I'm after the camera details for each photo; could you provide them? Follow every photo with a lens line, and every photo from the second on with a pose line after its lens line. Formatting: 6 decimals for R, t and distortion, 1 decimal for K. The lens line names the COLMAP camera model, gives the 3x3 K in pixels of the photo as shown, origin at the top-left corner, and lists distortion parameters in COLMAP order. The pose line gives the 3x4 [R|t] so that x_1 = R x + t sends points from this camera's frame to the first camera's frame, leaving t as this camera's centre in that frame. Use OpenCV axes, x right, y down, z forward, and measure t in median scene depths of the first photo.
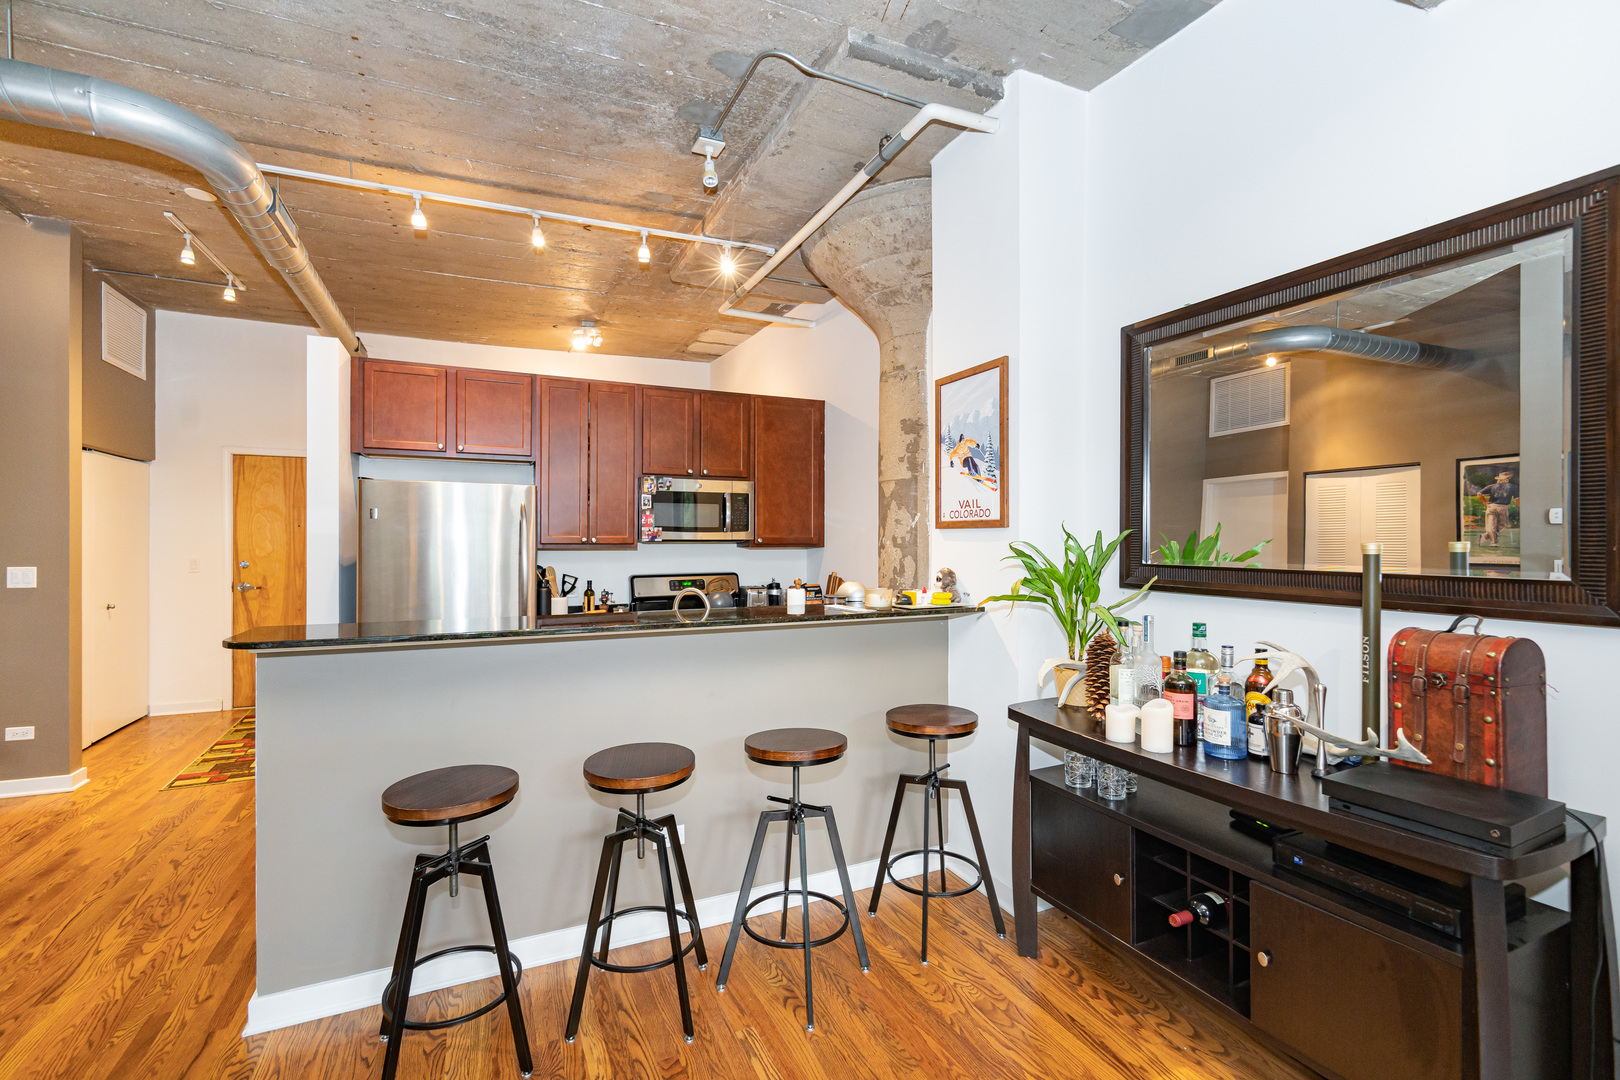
lens RADIAL K [[711.1, 0, 842.1], [0, 711.1, 545.2], [0, 0, 1]] dist [0.001359, 0.000218]
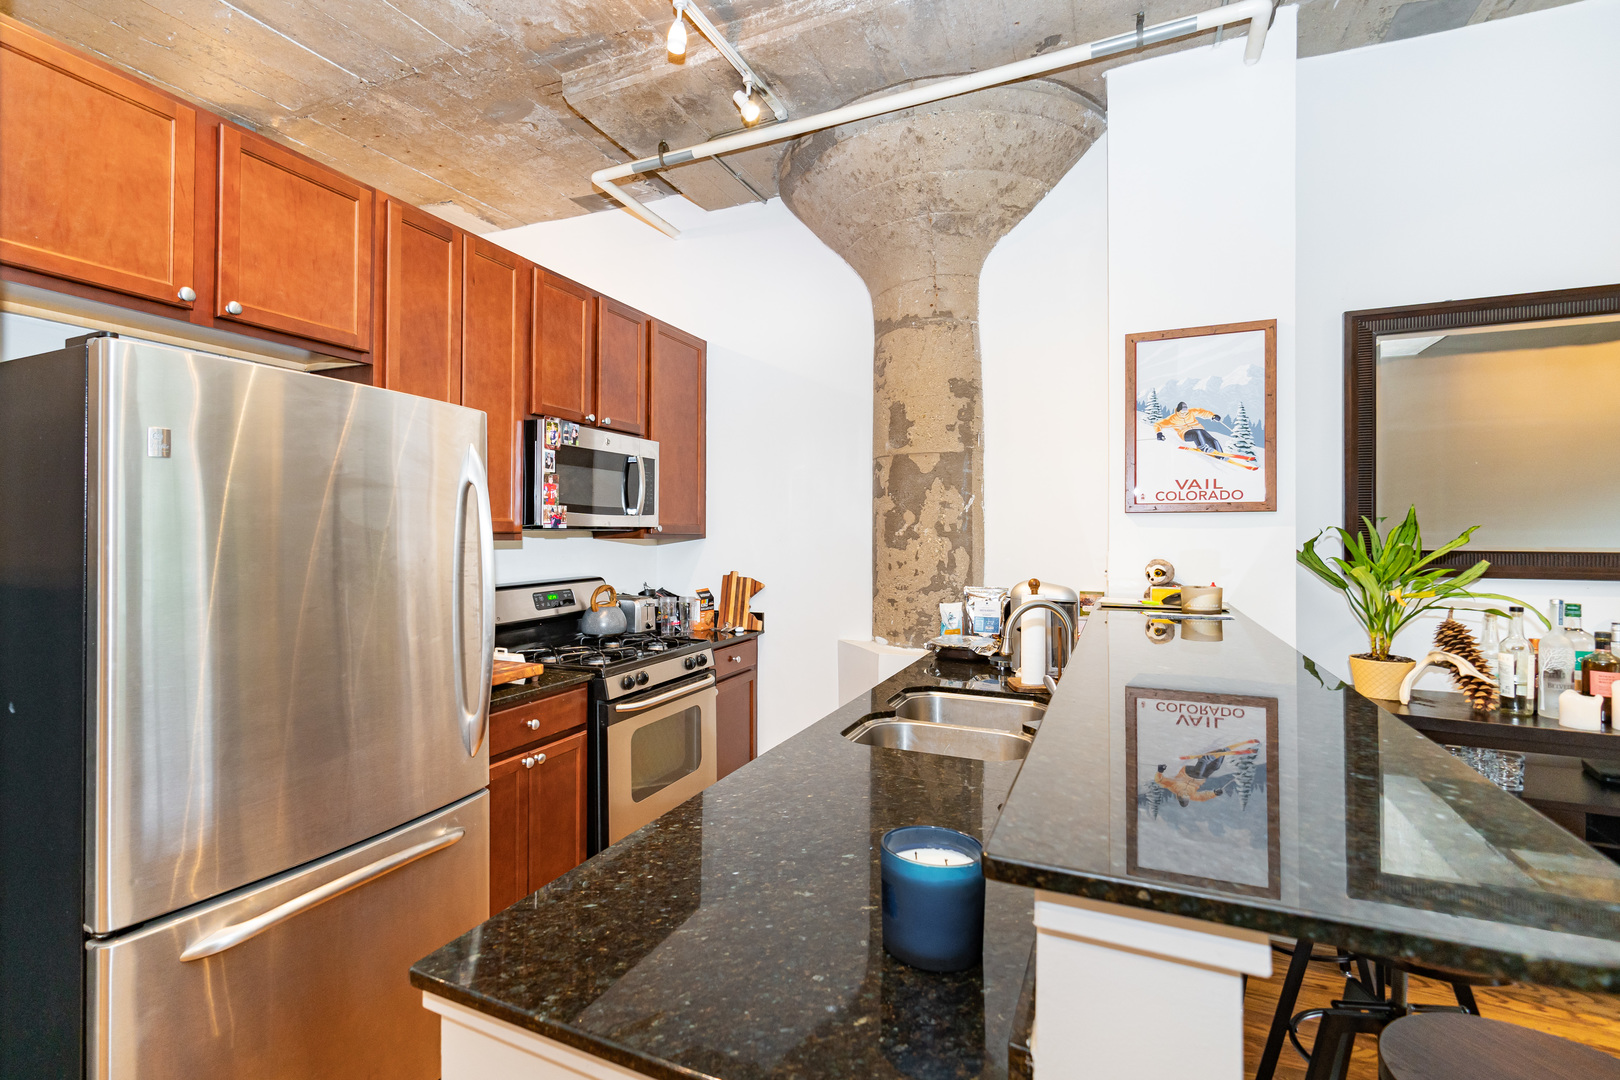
lens RADIAL K [[719.0, 0, 759.0], [0, 719.0, 535.1], [0, 0, 1]] dist [0.001300, 0.000001]
pose [[0.783971, -0.001121, 0.620796, -0.621031], [0.004563, 0.999982, -0.003957, 0.003690], [-0.620780, 0.005935, 0.783962, 0.518838]]
